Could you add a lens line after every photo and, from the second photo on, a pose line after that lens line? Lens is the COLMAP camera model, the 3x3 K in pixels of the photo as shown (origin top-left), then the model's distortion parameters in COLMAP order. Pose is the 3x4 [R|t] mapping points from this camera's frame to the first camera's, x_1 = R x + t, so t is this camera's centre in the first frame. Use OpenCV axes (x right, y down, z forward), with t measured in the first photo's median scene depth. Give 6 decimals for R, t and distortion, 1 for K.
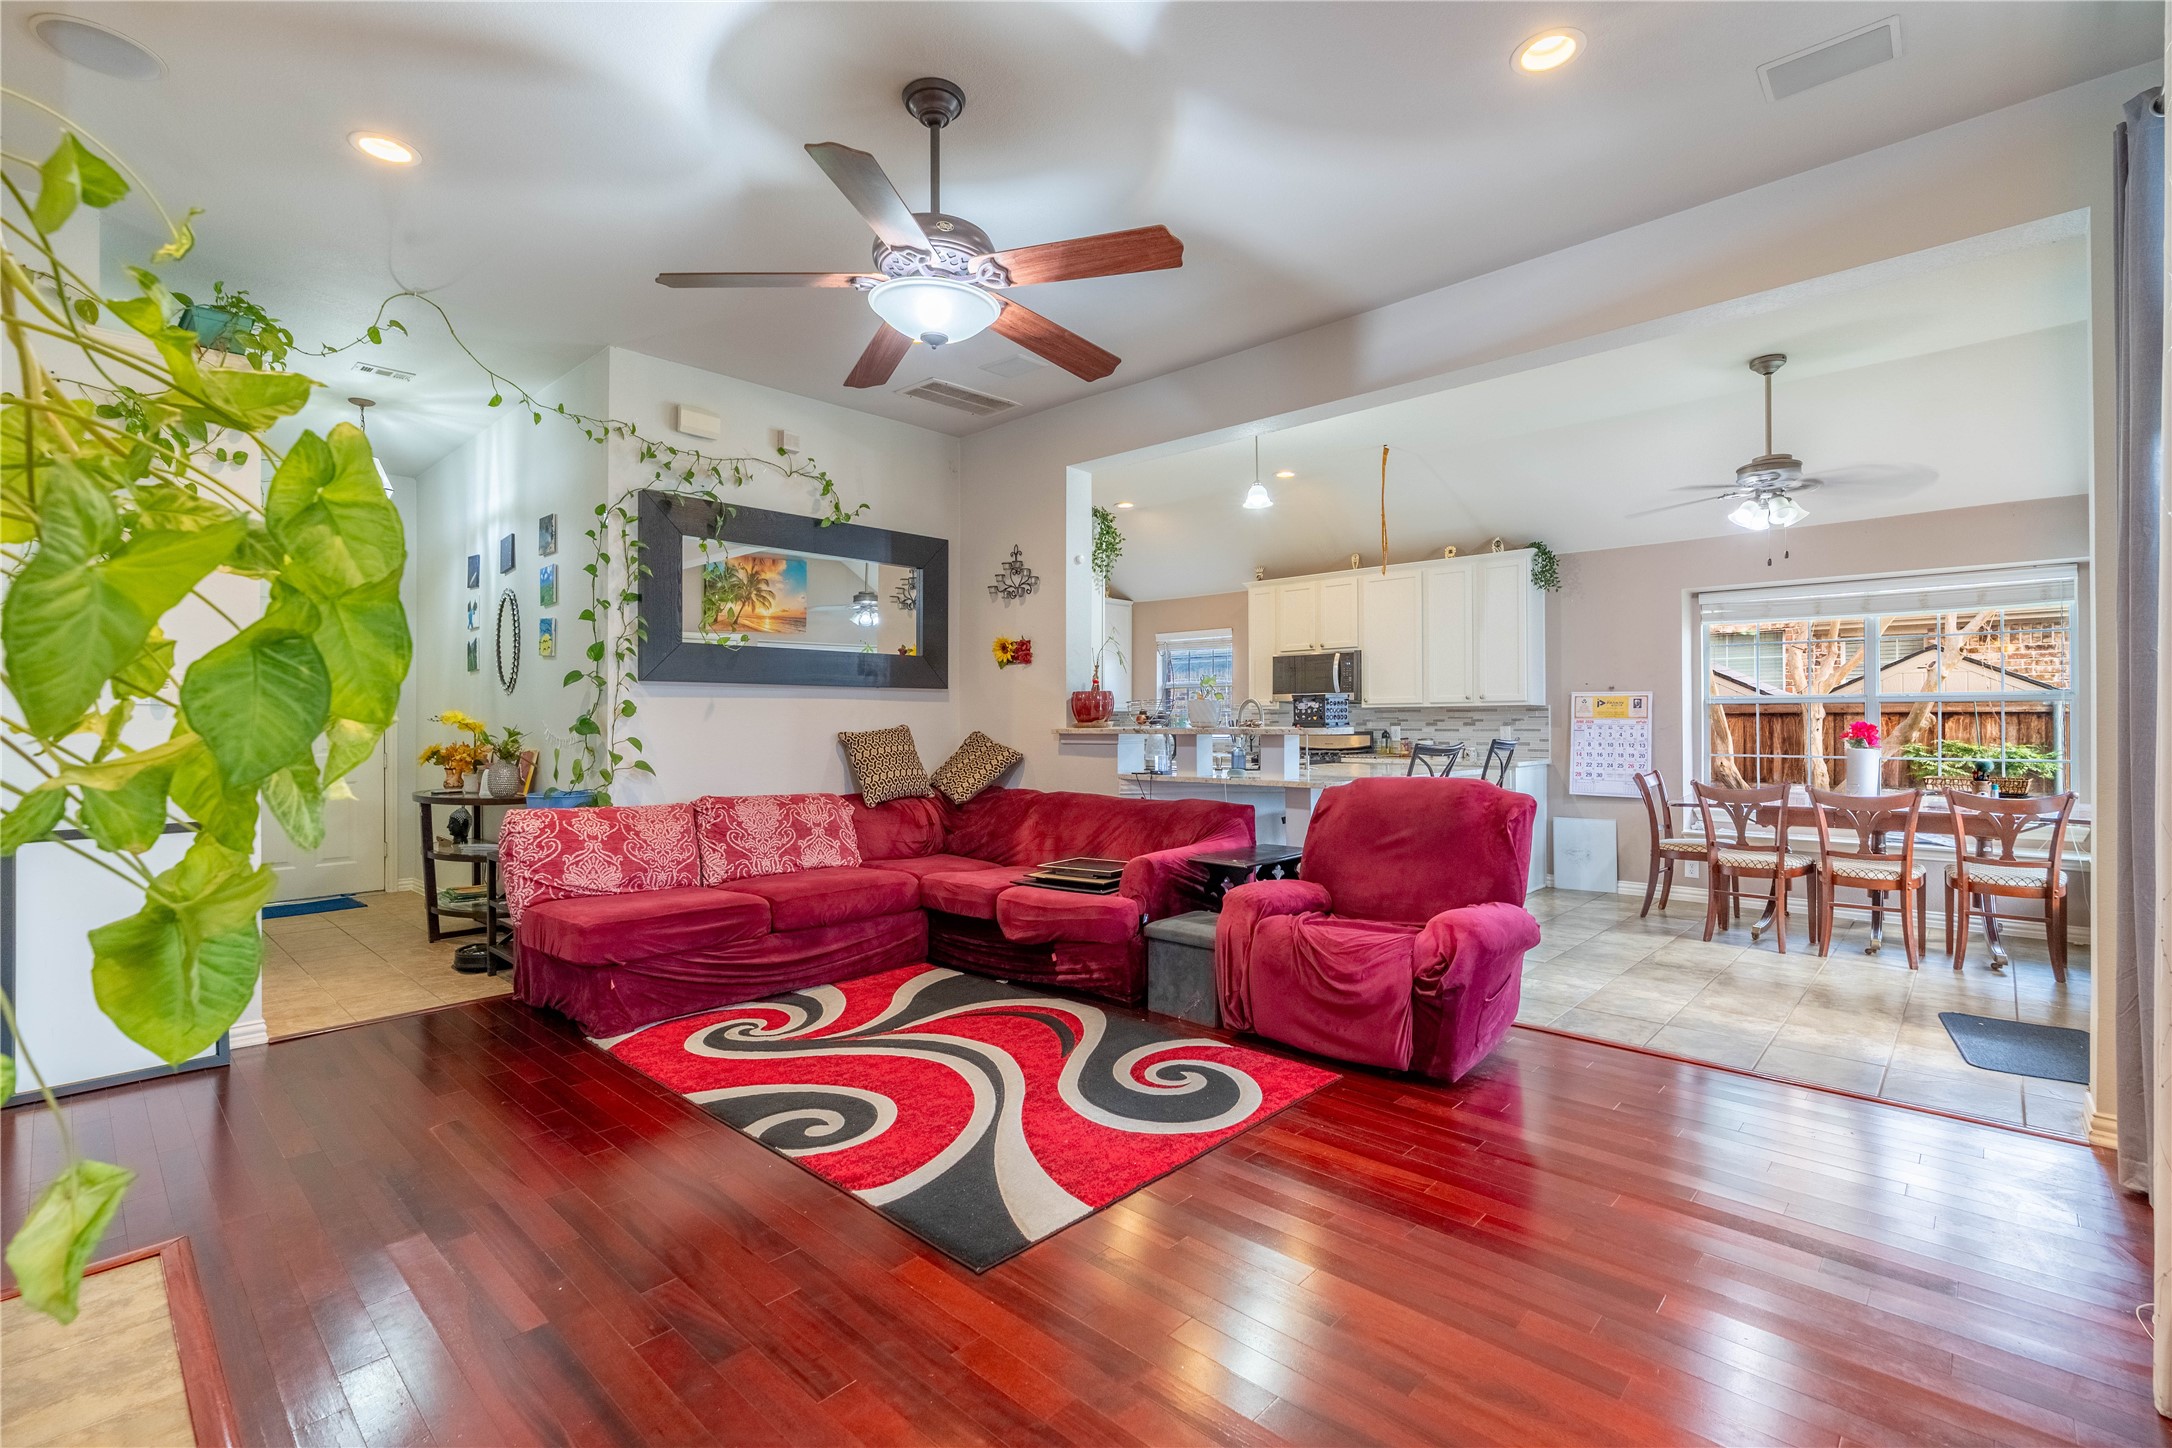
lens RADIAL K [[974.1, 0, 1080.7], [0, 974.1, 715.7], [0, 0, 1]] dist [-0.004101, 0.000882]
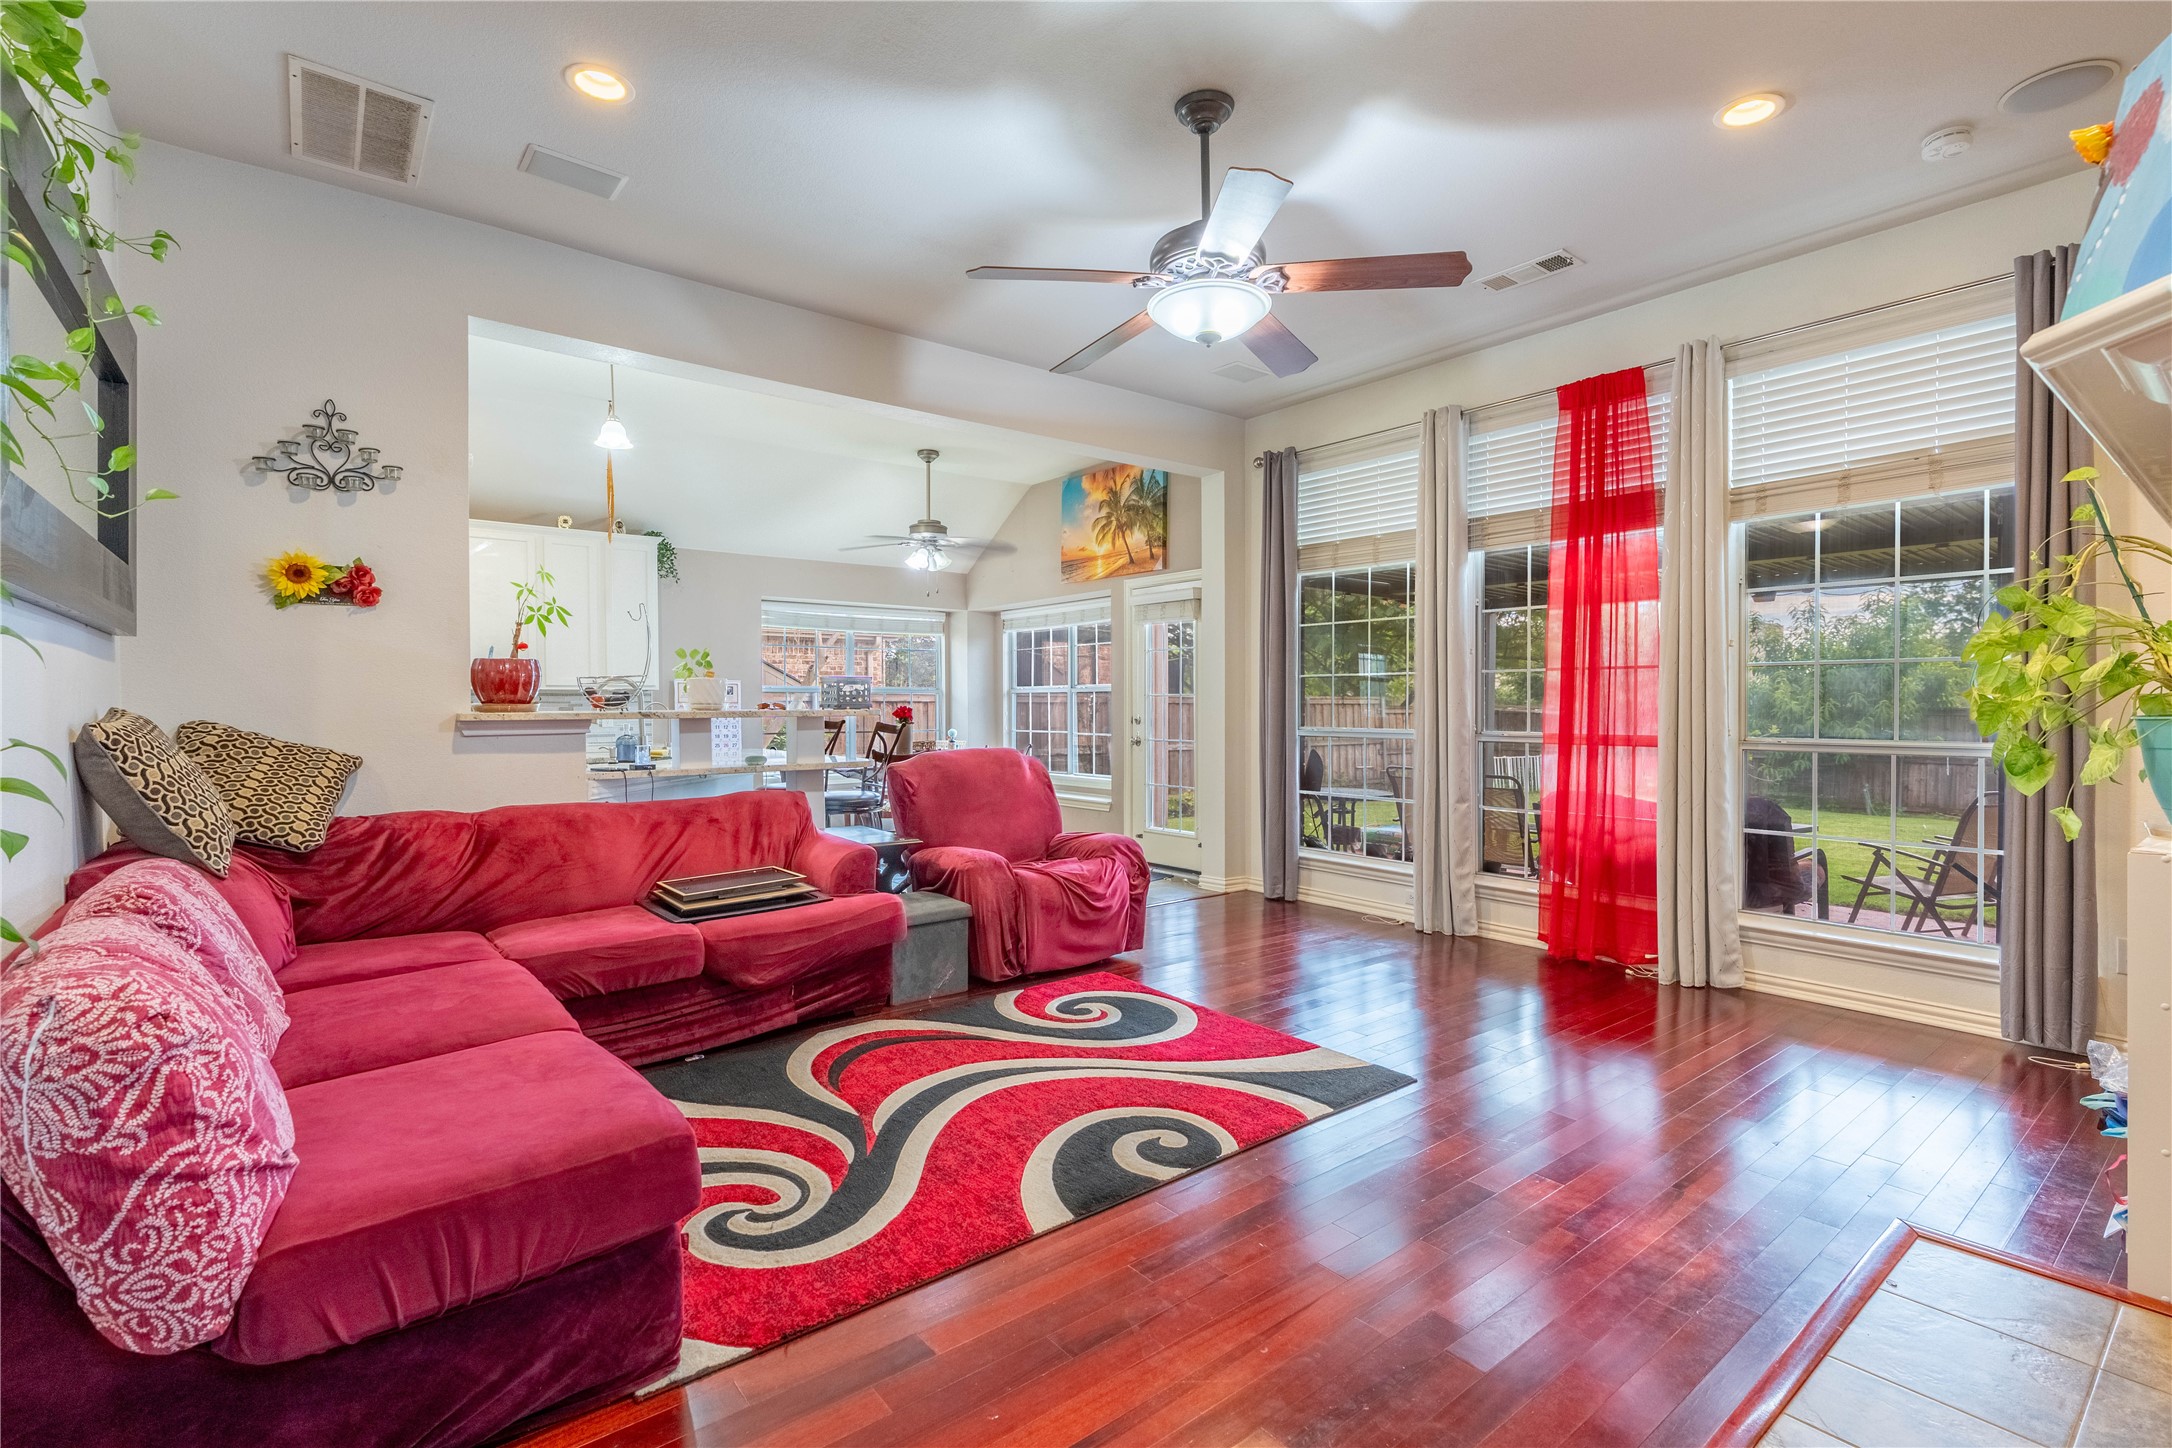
lens RADIAL K [[993.6, 0, 1090.7], [0, 993.6, 714.6], [0, 0, 1]] dist [-0.001922, -0.000015]
pose [[0.141787, -0.005685, 0.989881, -0.627924], [-0.003040, 0.999976, 0.006178, 0.008802], [-0.989892, -0.003885, 0.141767, 0.491135]]
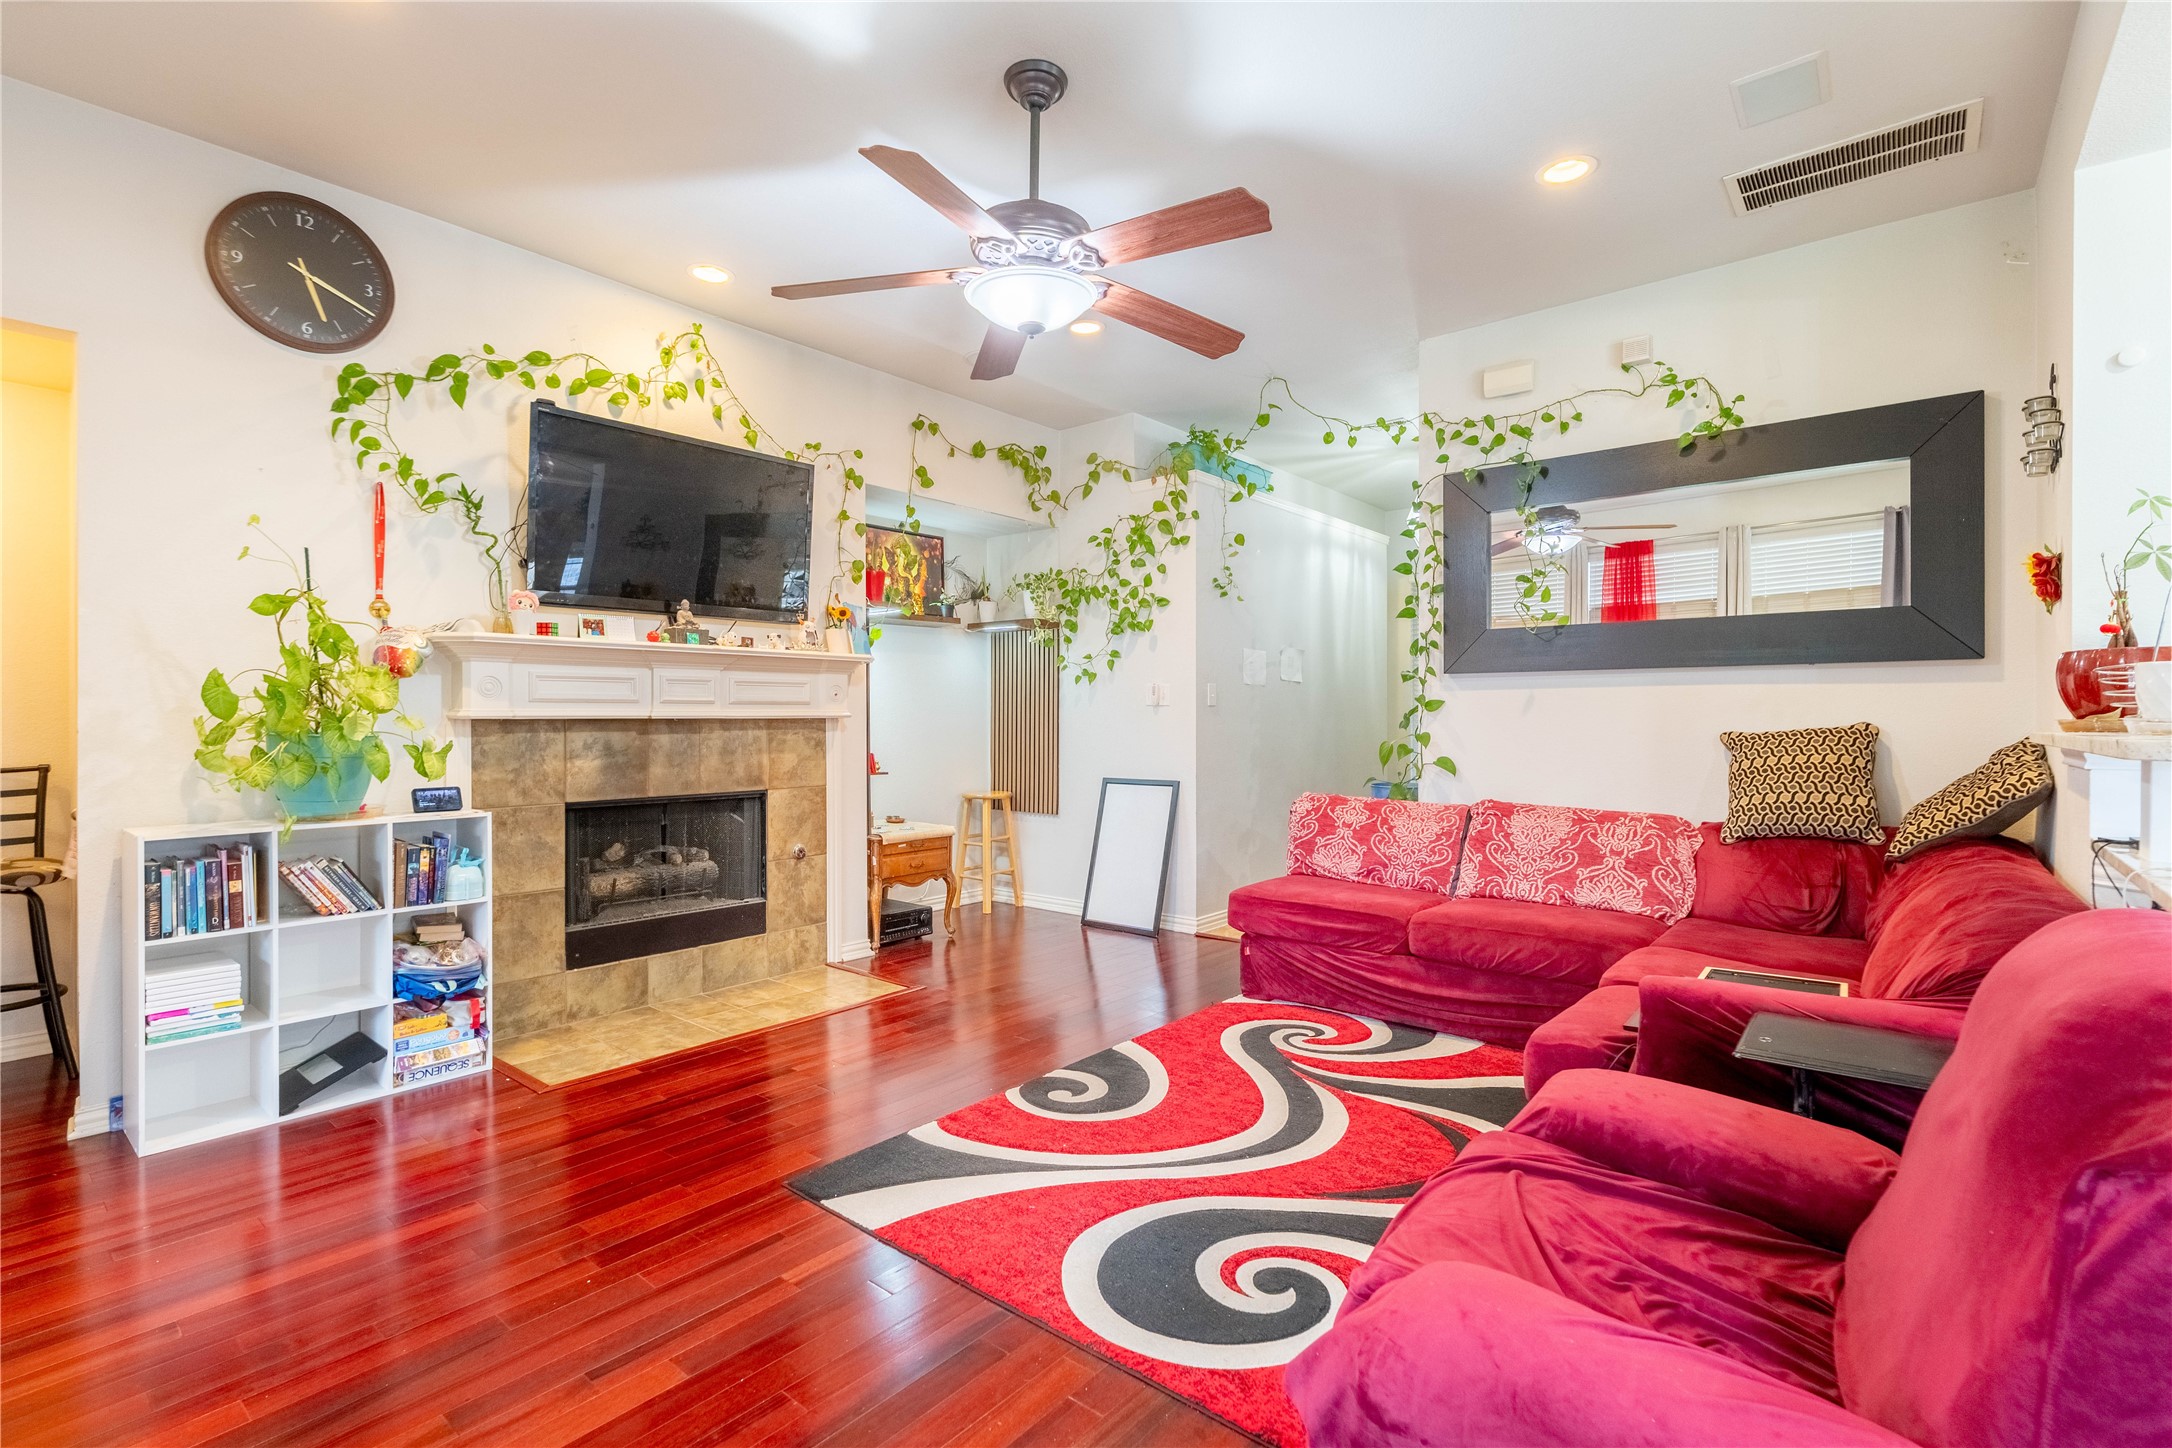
lens RADIAL K [[974.1, 0, 1080.7], [0, 974.1, 715.7], [0, 0, 1]] dist [-0.004101, 0.000882]
pose [[0.061188, -0.001027, -0.998126, 0.422774], [0.006739, 0.999977, -0.000616, 0.002892], [0.998103, -0.006688, 0.061194, 0.498554]]
